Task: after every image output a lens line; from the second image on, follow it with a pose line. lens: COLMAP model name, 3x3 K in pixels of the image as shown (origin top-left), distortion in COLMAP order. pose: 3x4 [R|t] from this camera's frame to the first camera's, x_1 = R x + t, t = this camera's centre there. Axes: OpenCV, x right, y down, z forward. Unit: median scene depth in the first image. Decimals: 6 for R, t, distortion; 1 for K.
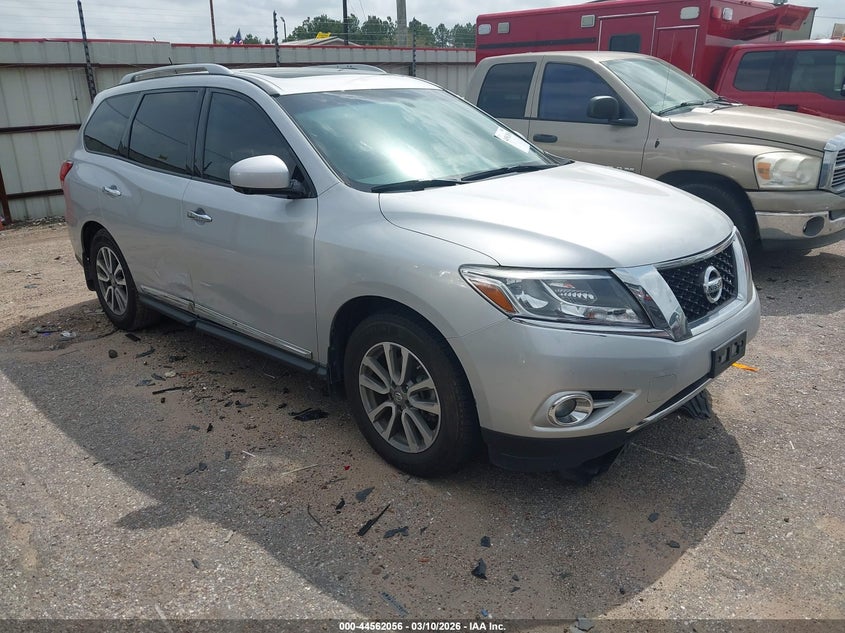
lens RADIAL K [[678.3, 0, 415.8], [0, 678.3, 316.8], [0, 0, 1]] dist [-0.001118, -0.000697]
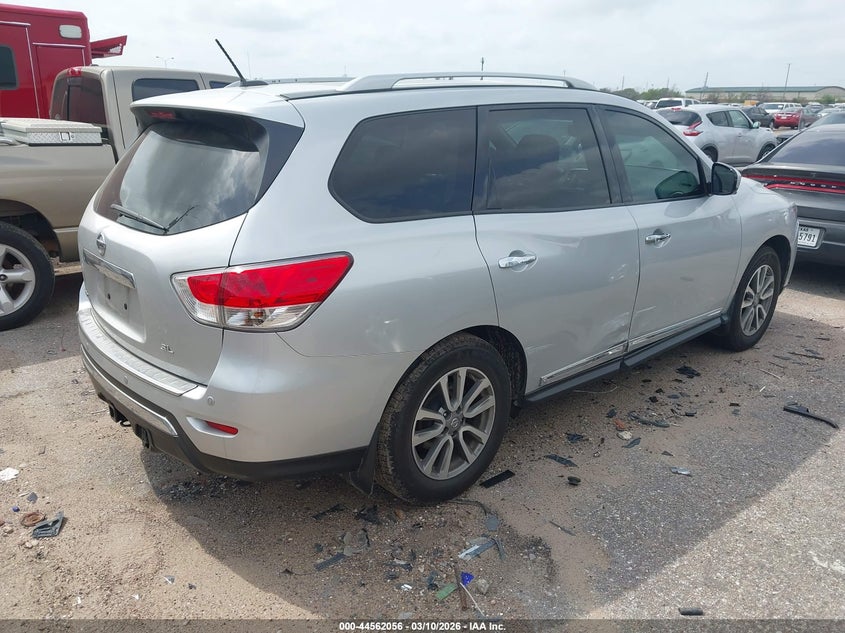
lens RADIAL K [[678.3, 0, 415.8], [0, 678.3, 316.8], [0, 0, 1]] dist [-0.001118, -0.000697]
pose [[0.070736, -0.267367, 0.960995, -1.088738], [0.303064, 0.923626, 0.234663, -0.313911], [-0.950341, 0.274644, 0.146363, 1.012808]]
